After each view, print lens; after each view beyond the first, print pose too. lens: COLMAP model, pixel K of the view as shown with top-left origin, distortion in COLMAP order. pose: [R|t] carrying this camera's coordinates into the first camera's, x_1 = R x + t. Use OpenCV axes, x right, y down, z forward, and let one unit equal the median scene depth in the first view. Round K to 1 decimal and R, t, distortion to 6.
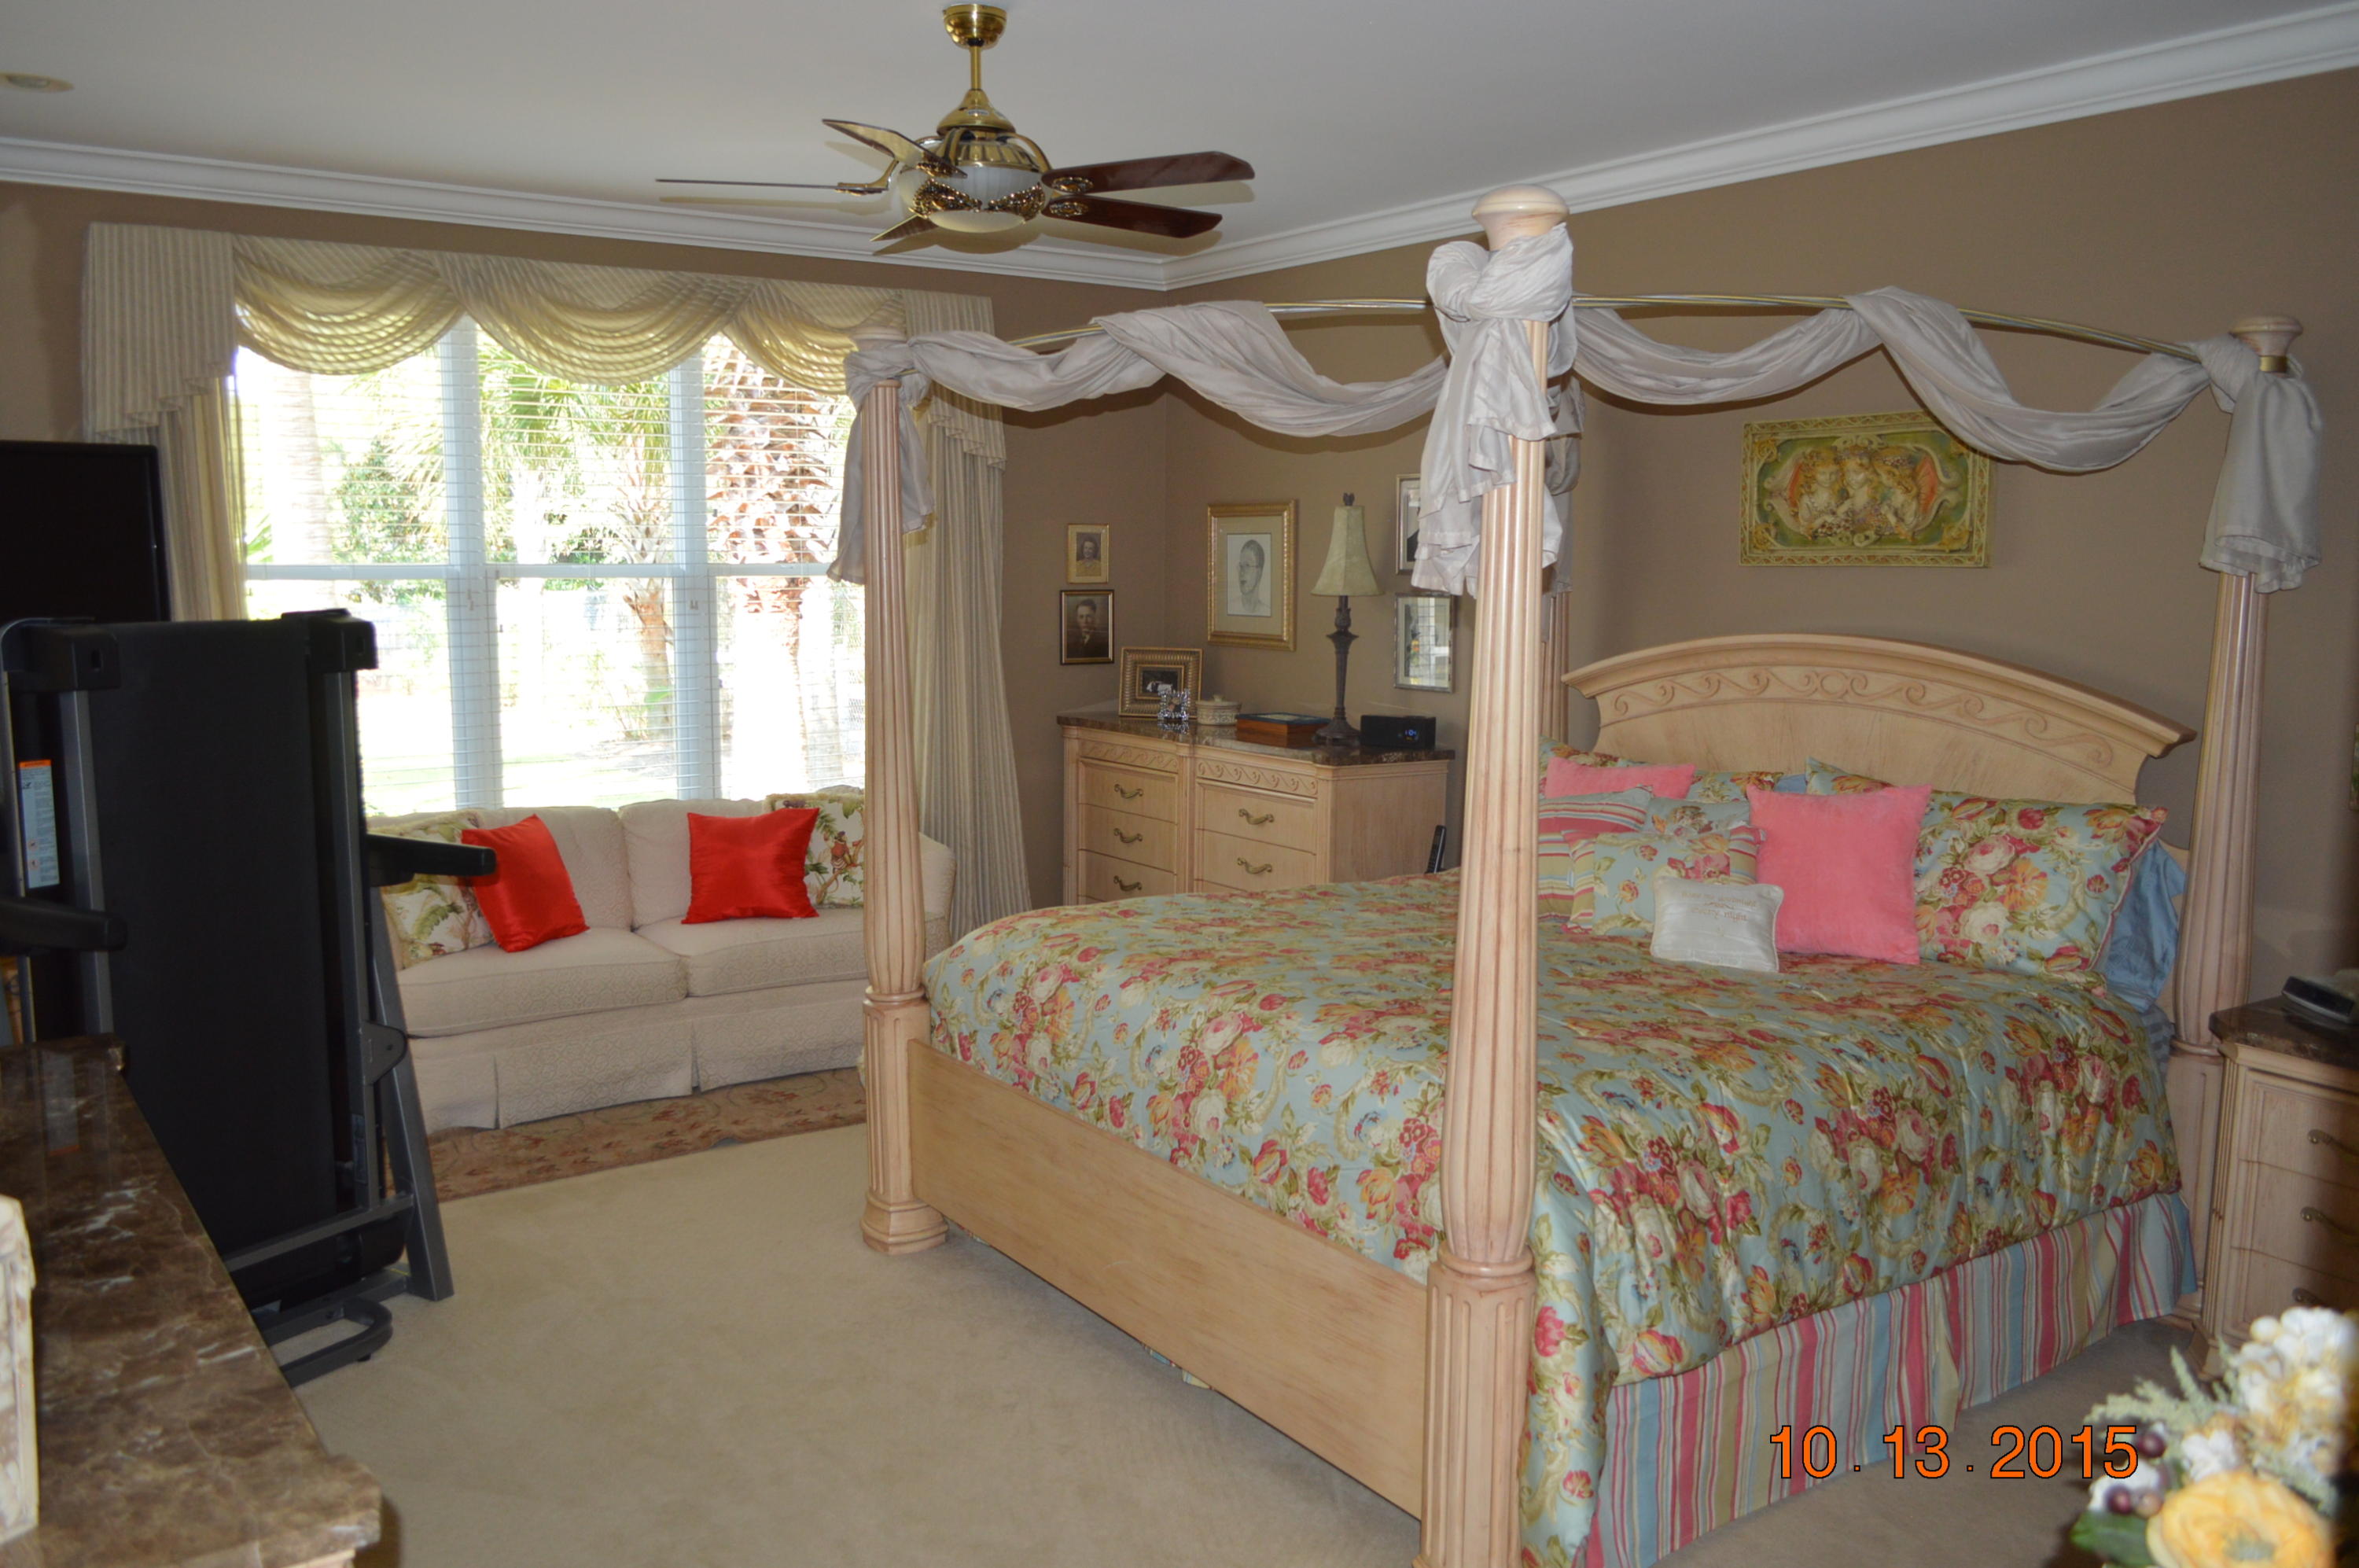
lens RADIAL K [[1880.7, 0, 1177.4], [0, 1880.7, 791.3], [0, 0, 1]] dist [-0.010105, -0.004846]
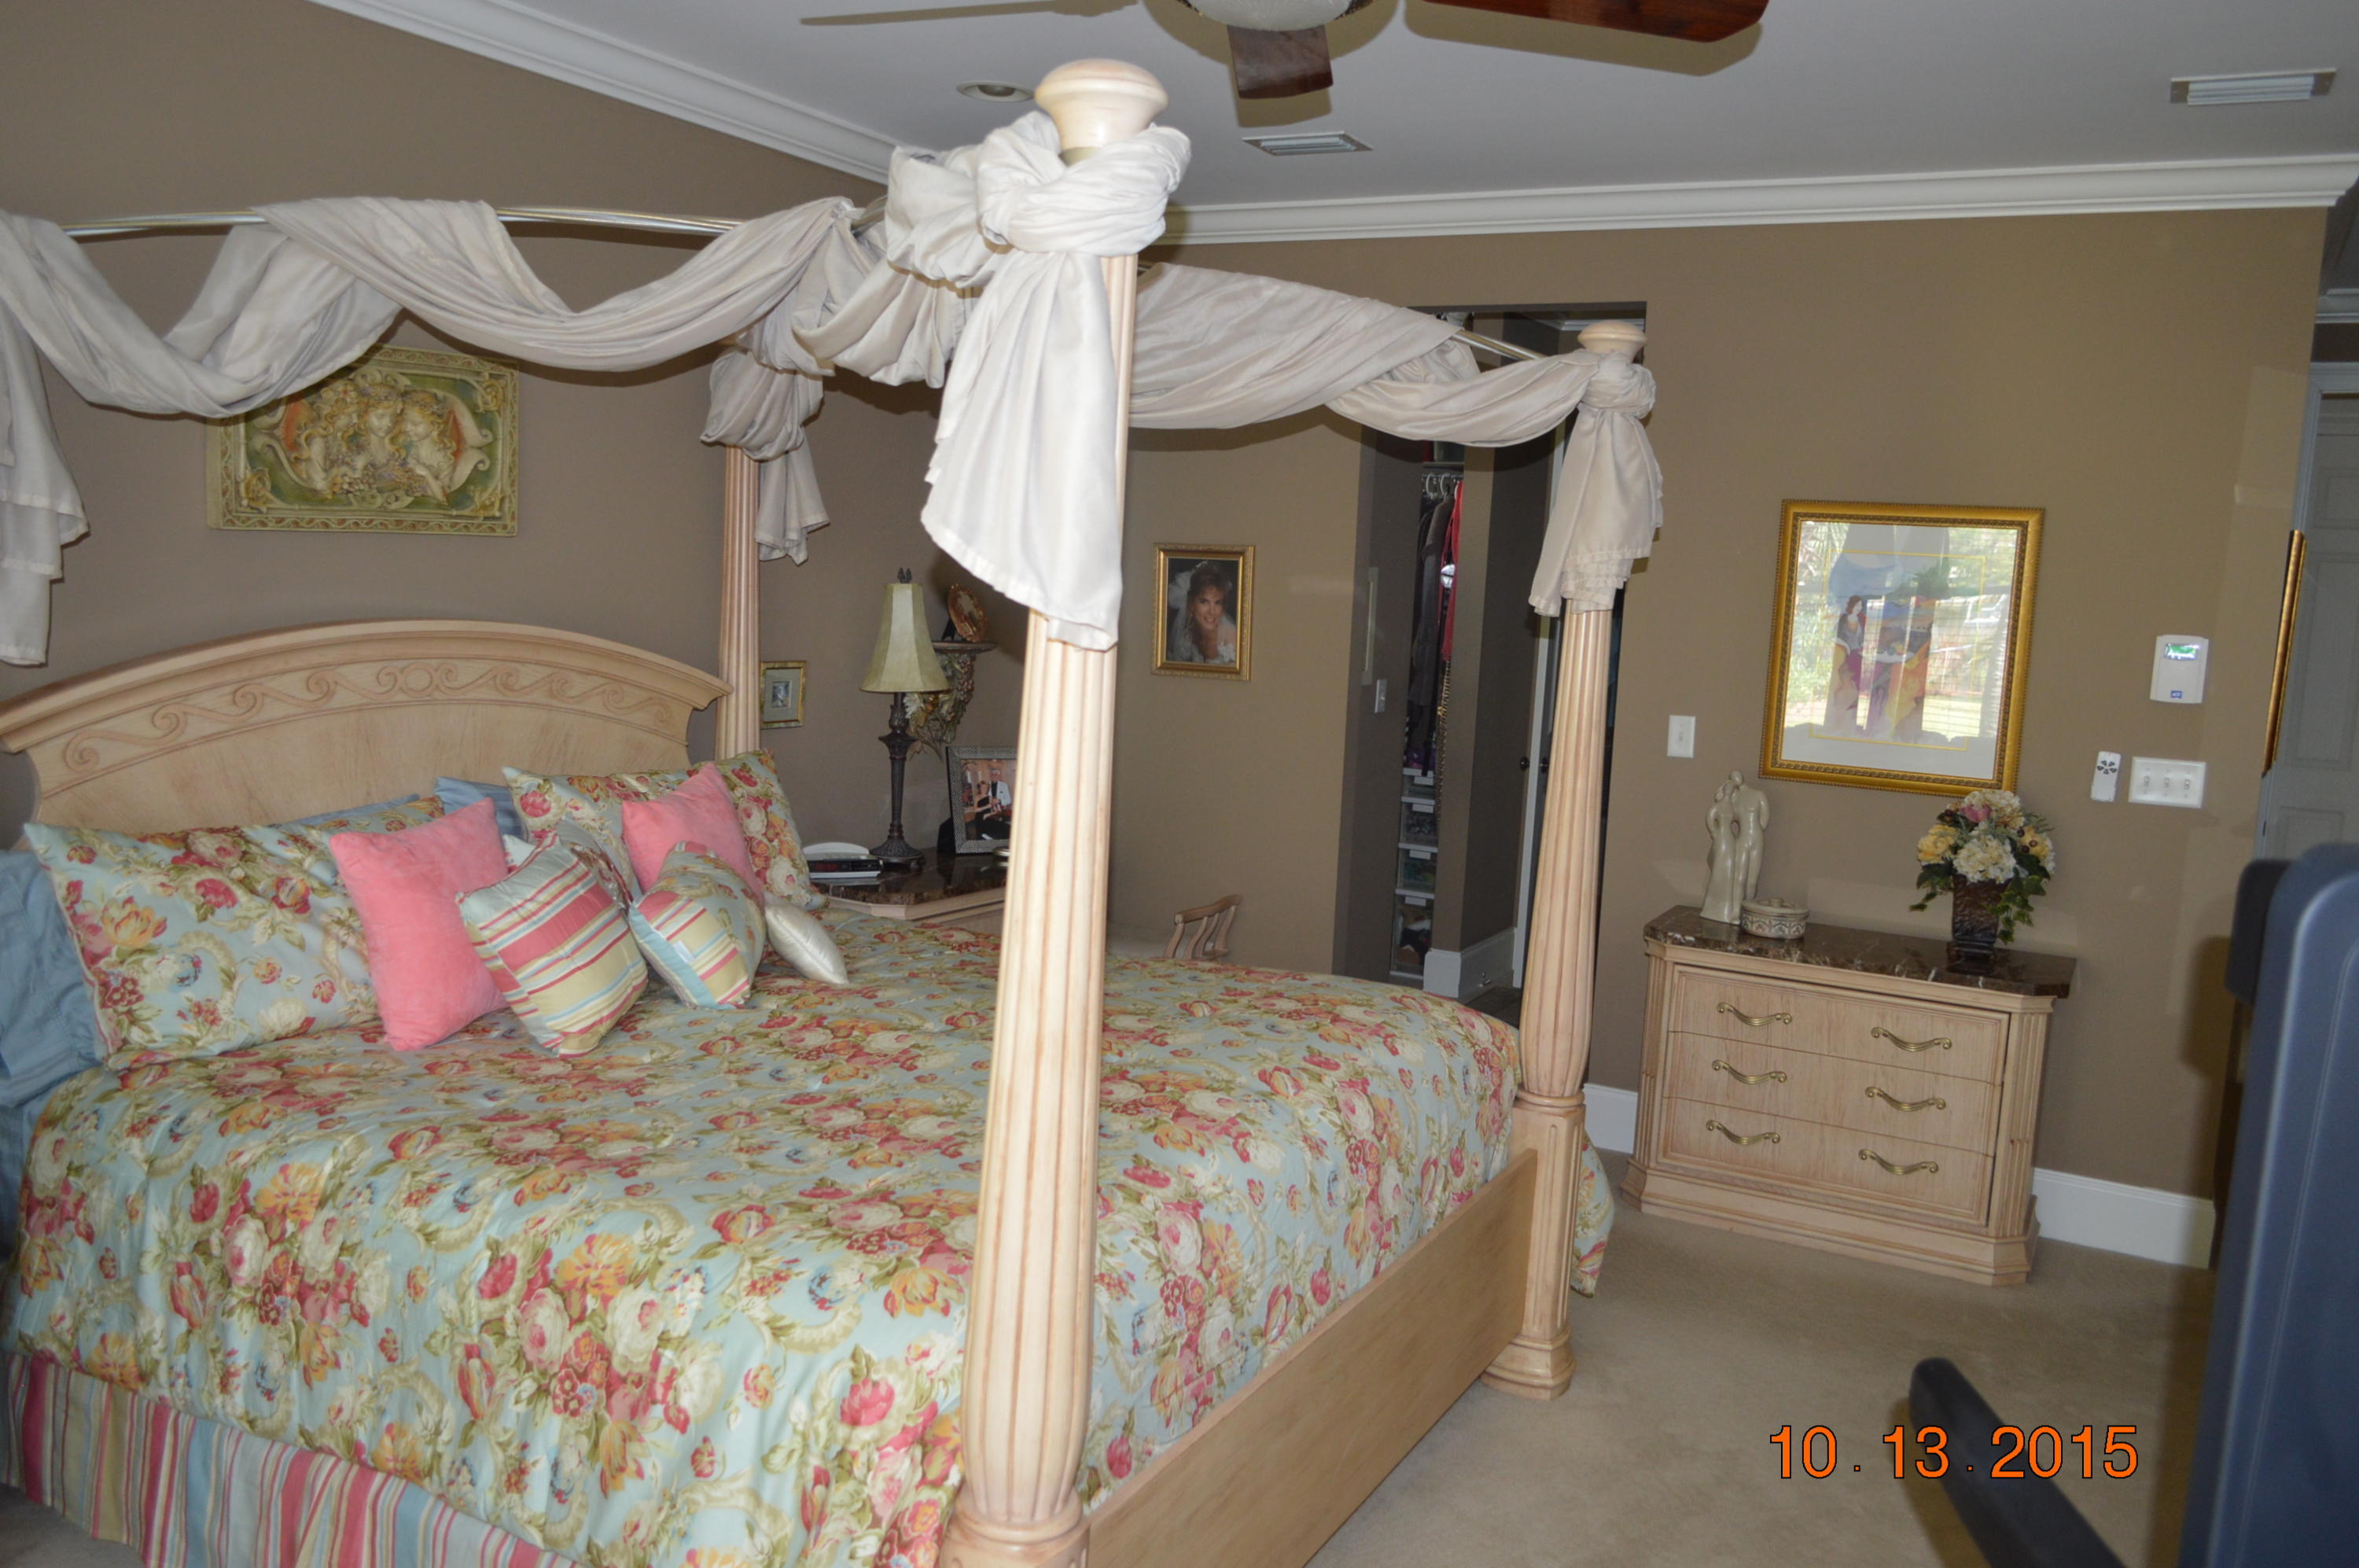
lens RADIAL K [[1880.7, 0, 1175.7], [0, 1880.7, 775.6], [0, 0, 1]] dist [-0.010105, -0.004846]
pose [[-0.450100, -0.143294, 0.881406, -0.530131], [0.056634, 0.980473, 0.188321, -0.152588], [-0.891180, 0.134681, -0.433196, 1.074176]]
